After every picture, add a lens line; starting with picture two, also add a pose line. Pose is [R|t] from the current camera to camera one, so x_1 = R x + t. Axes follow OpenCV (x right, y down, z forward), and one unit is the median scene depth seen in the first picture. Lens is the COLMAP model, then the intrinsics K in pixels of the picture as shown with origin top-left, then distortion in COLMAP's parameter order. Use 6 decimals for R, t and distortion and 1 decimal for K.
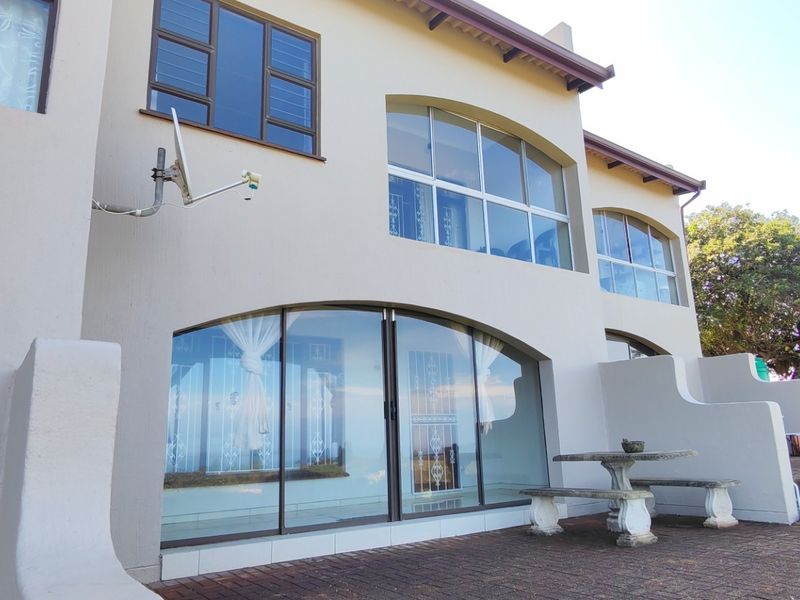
lens RADIAL K [[598.5, 0, 401.5], [0, 598.5, 301.9], [0, 0, 1]] dist [0.002771, -0.012005]
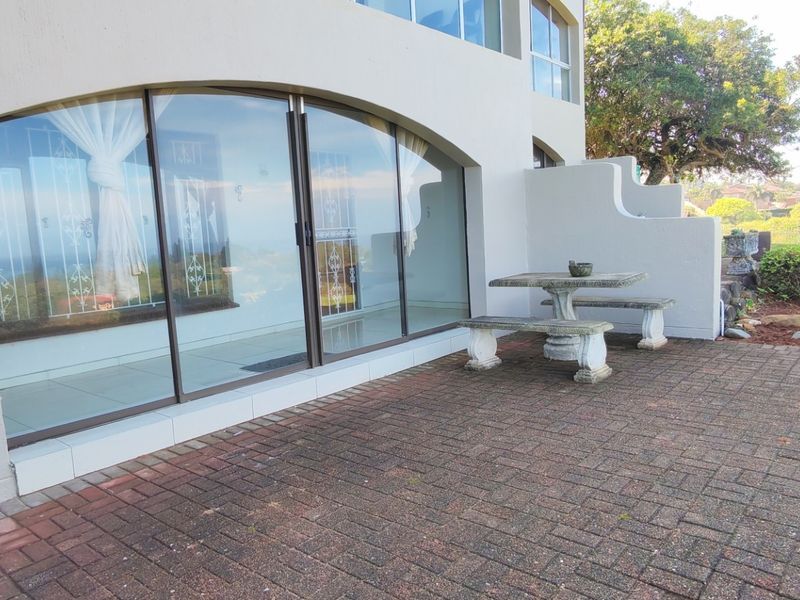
lens RADIAL K [[598.5, 0, 397.6], [0, 598.5, 299.6], [0, 0, 1]] dist [0.002771, -0.012005]
pose [[0.967468, -0.046805, 0.248627, -0.094945], [-0.038244, 0.944388, 0.326602, 0.003455], [-0.250087, -0.325485, 0.911875, 0.227112]]
